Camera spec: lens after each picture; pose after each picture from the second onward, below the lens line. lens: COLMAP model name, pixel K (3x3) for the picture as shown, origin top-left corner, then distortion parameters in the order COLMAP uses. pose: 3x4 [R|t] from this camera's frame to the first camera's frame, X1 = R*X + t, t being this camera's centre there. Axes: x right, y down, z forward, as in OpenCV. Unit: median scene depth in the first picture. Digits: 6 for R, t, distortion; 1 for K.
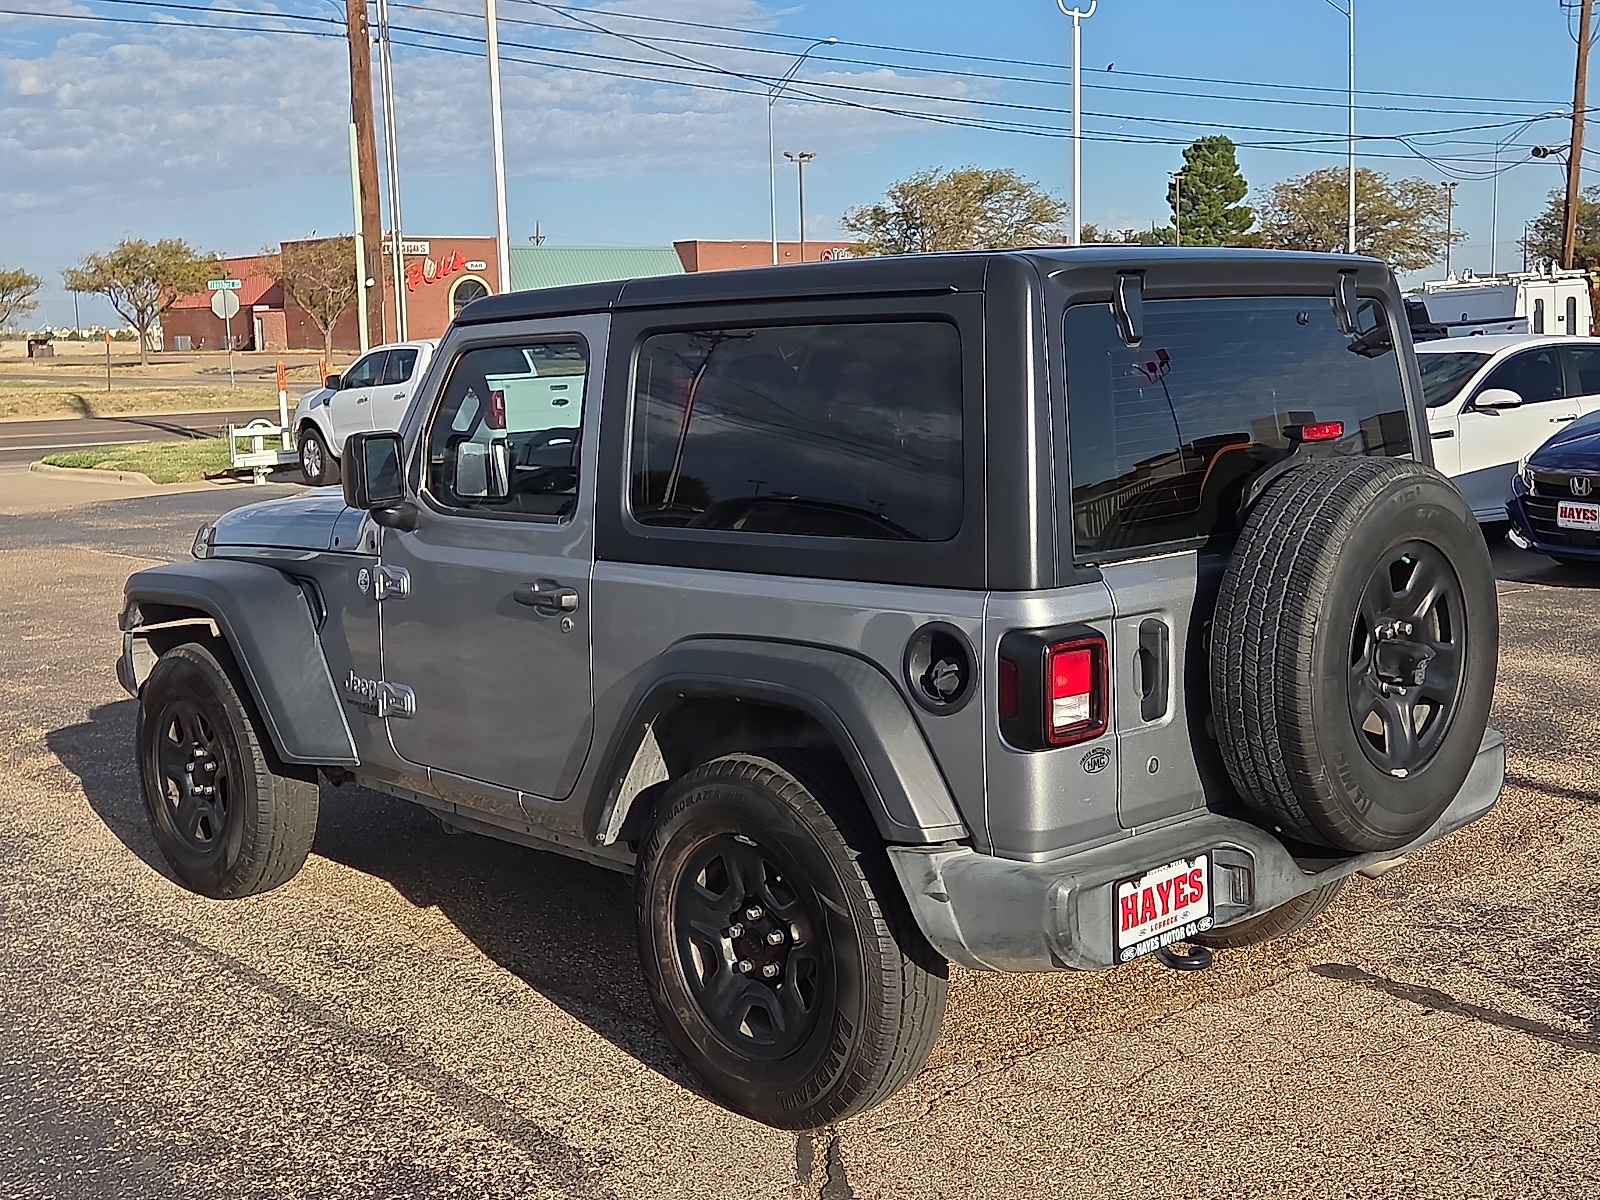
lens RADIAL K [[1905.1, 0, 800.0], [0, 1905.1, 600.0], [0, 0, 1]] dist [0.030134, -0.005869]
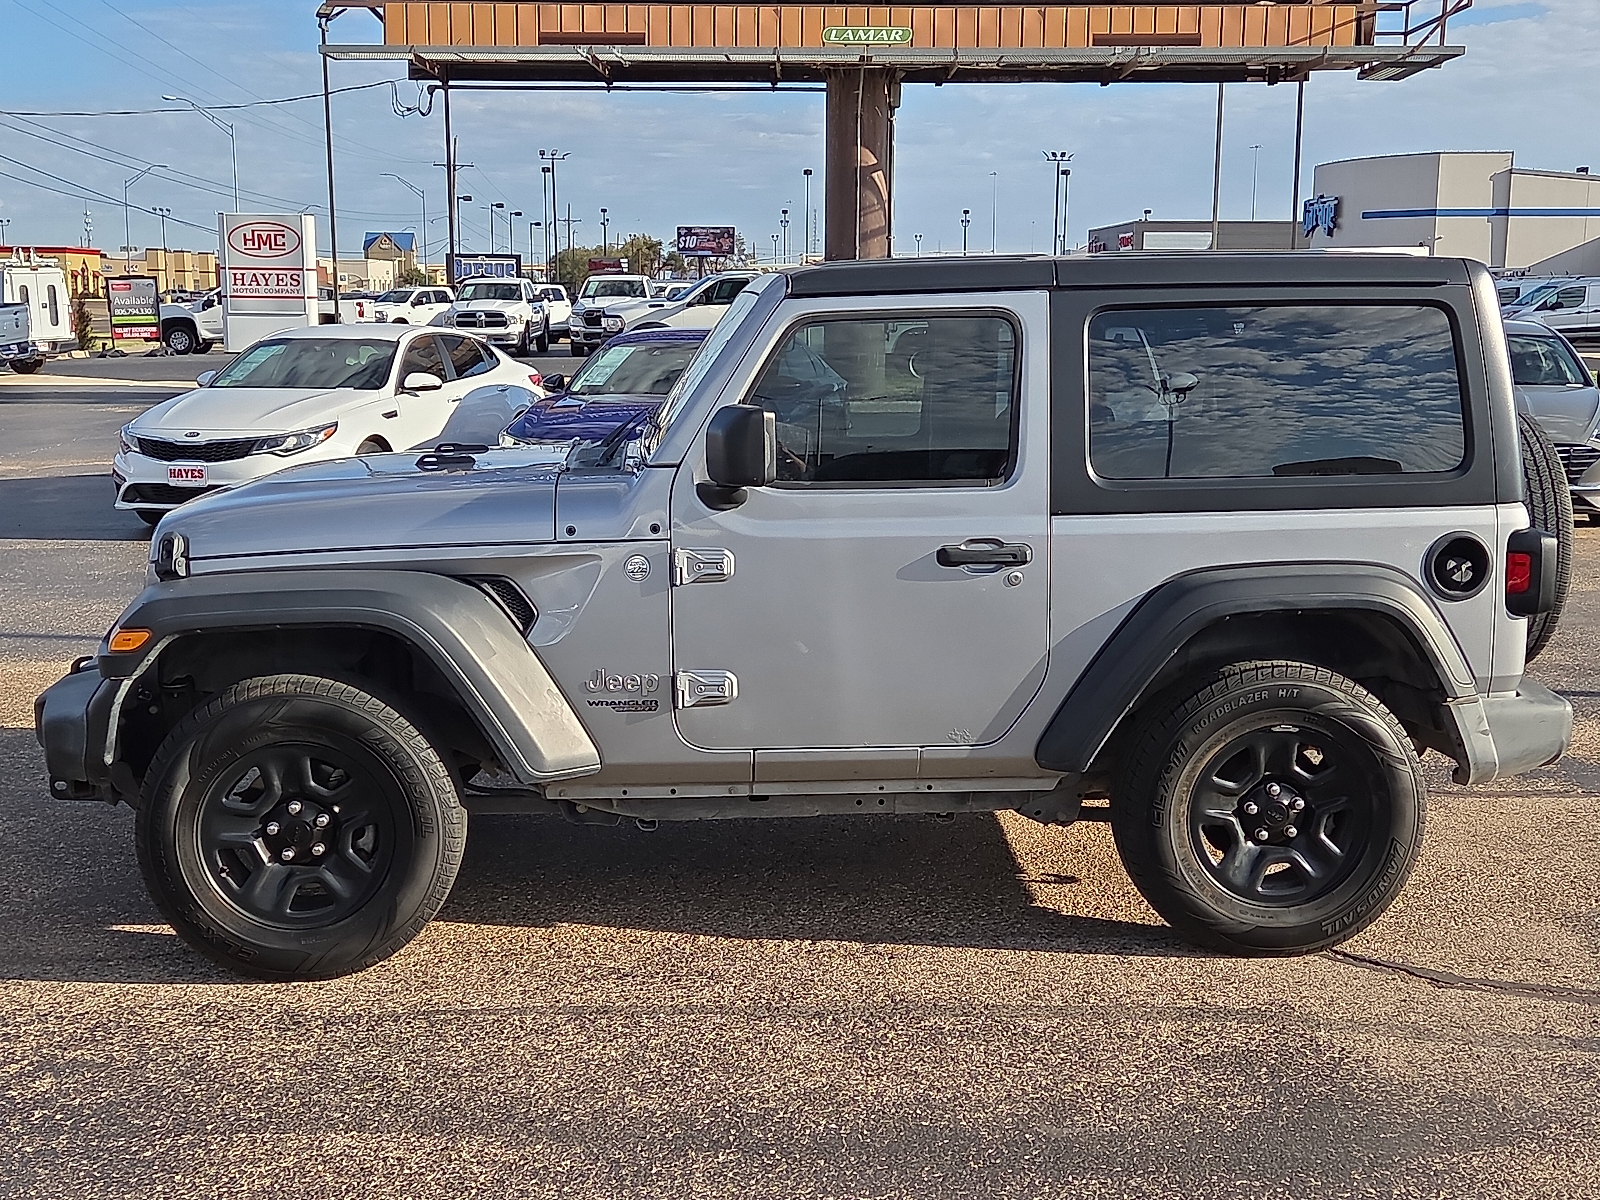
lens RADIAL K [[1905.1, 0, 800.0], [0, 1905.1, 600.0], [0, 0, 1]] dist [0.030134, -0.005869]
pose [[0.633277, -0.090792, 0.768581, -1.054894], [0.086595, 0.995171, 0.046208, -0.035941], [-0.769065, 0.037293, 0.638082, 0.411053]]
